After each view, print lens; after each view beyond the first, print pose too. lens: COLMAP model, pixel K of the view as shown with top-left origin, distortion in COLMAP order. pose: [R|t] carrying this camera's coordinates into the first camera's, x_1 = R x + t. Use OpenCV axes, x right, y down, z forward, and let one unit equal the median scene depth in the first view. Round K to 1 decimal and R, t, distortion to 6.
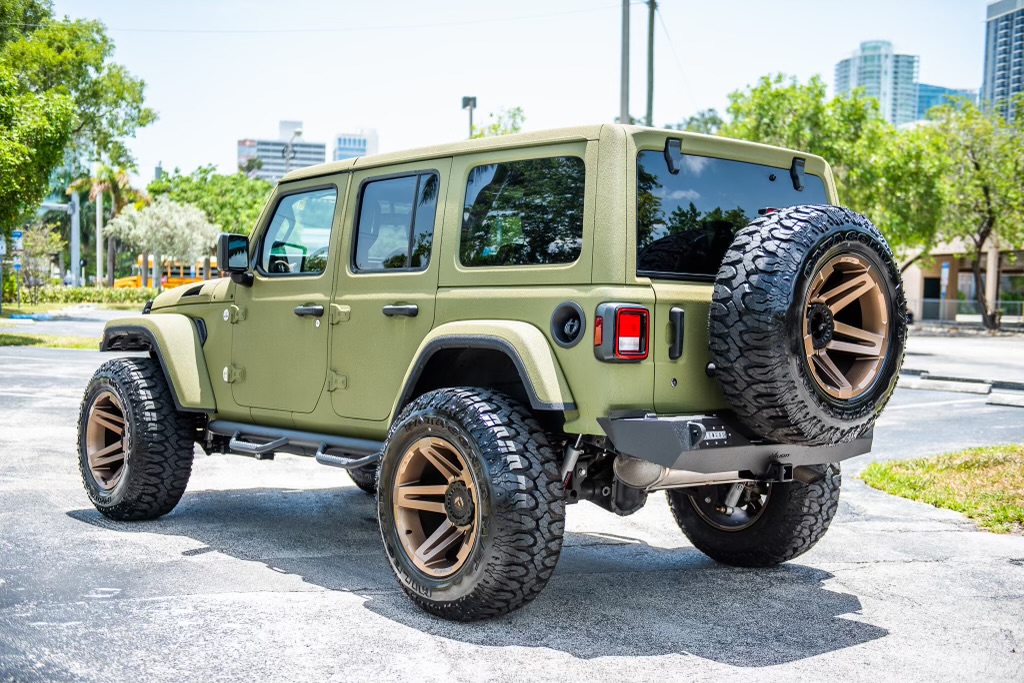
lens RADIAL K [[1401.6, 0, 511.7], [0, 1401.6, 345.4], [0, 0, 1]] dist [0.185756, 0.000000]
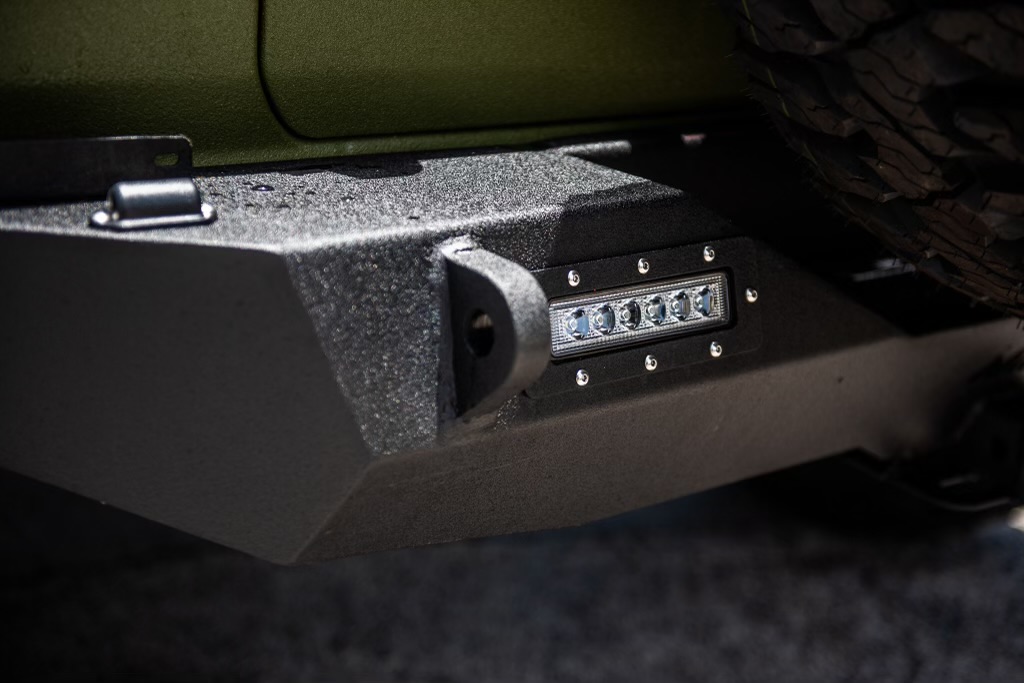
lens RADIAL K [[1693.3, 0, 511.2], [0, 1693.3, 342.1], [0, 0, 1]] dist [0.080803, 0.000000]
pose [[0.996292, 0.065874, -0.055337, 0.117599], [-0.044566, 0.945355, 0.322983, 0.006717], [0.073590, -0.319320, 0.944785, 0.691671]]
